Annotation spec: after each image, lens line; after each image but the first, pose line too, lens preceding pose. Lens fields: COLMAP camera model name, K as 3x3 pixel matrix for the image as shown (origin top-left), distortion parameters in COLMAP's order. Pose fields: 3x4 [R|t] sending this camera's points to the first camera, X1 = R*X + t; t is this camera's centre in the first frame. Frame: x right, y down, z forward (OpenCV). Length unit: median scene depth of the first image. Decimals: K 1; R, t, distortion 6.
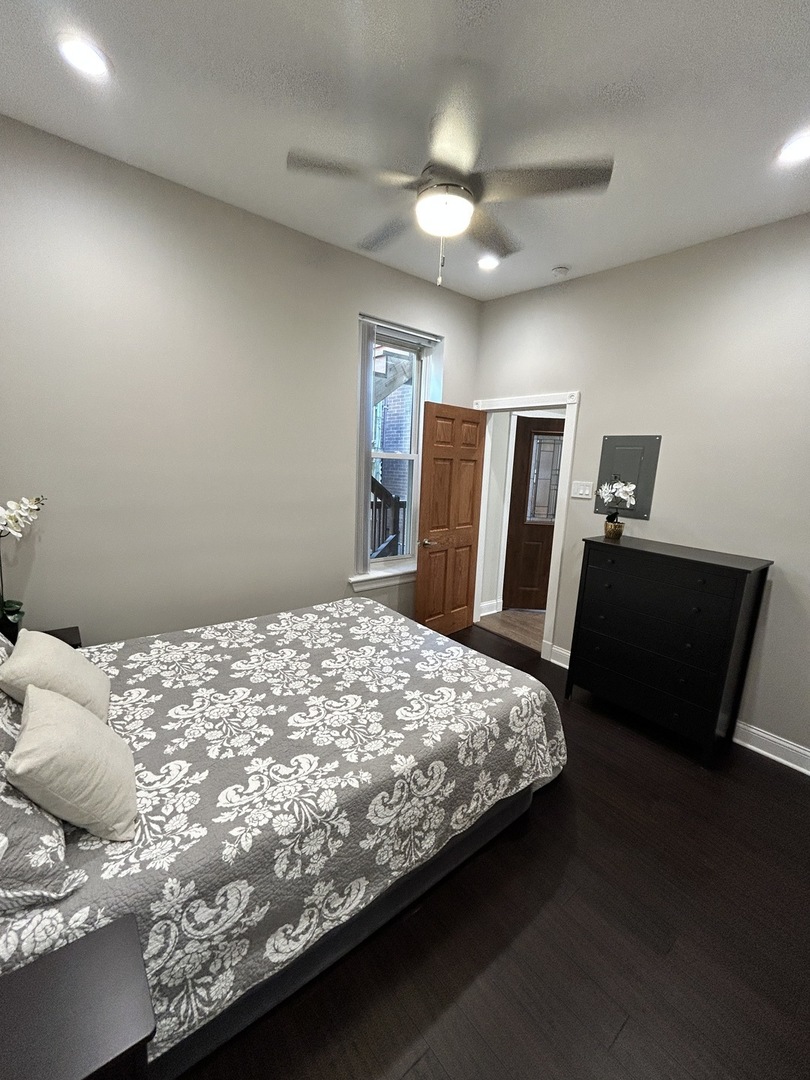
lens RADIAL K [[444.7, 0, 405.0], [0, 444.7, 540.0], [0, 0, 1]] dist [-0.000535, -0.000201]
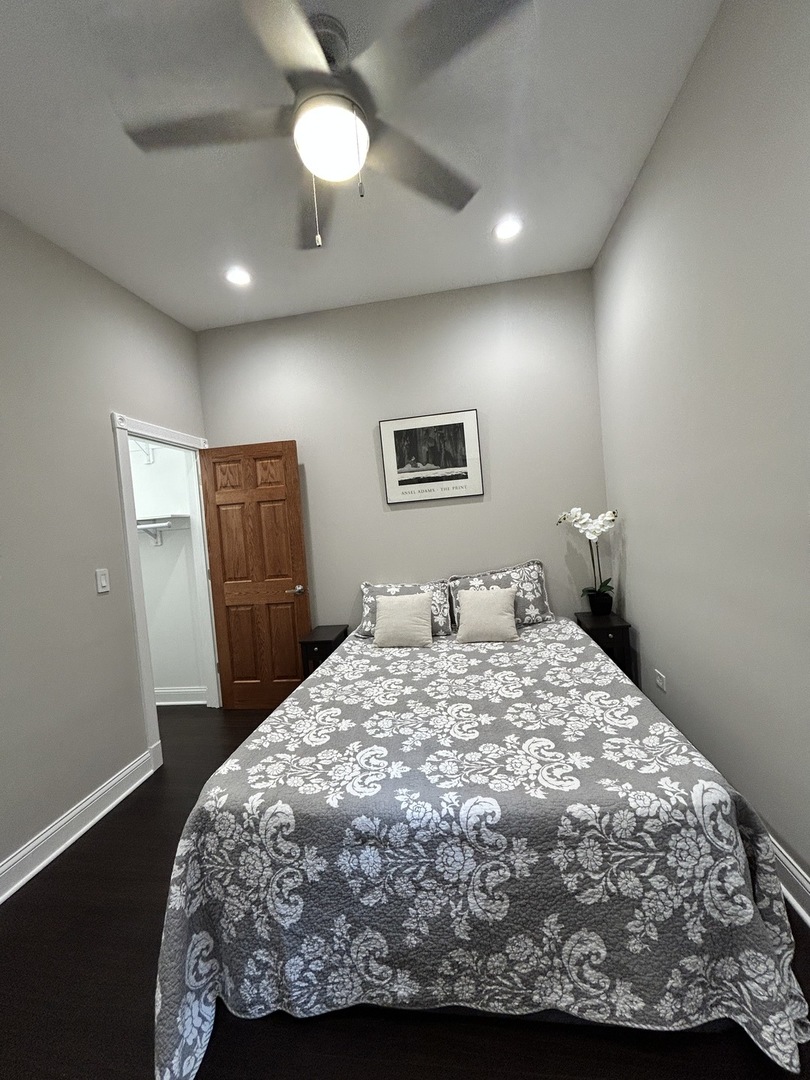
lens RADIAL K [[441.1, 0, 403.4], [0, 441.1, 536.8], [0, 0, 1]] dist [0.005221, -0.002561]
pose [[-0.738663, 0.044997, -0.672571, 0.468538], [-0.065547, 0.988246, 0.138105, -0.154896], [0.670880, 0.146099, -0.727032, 1.496317]]
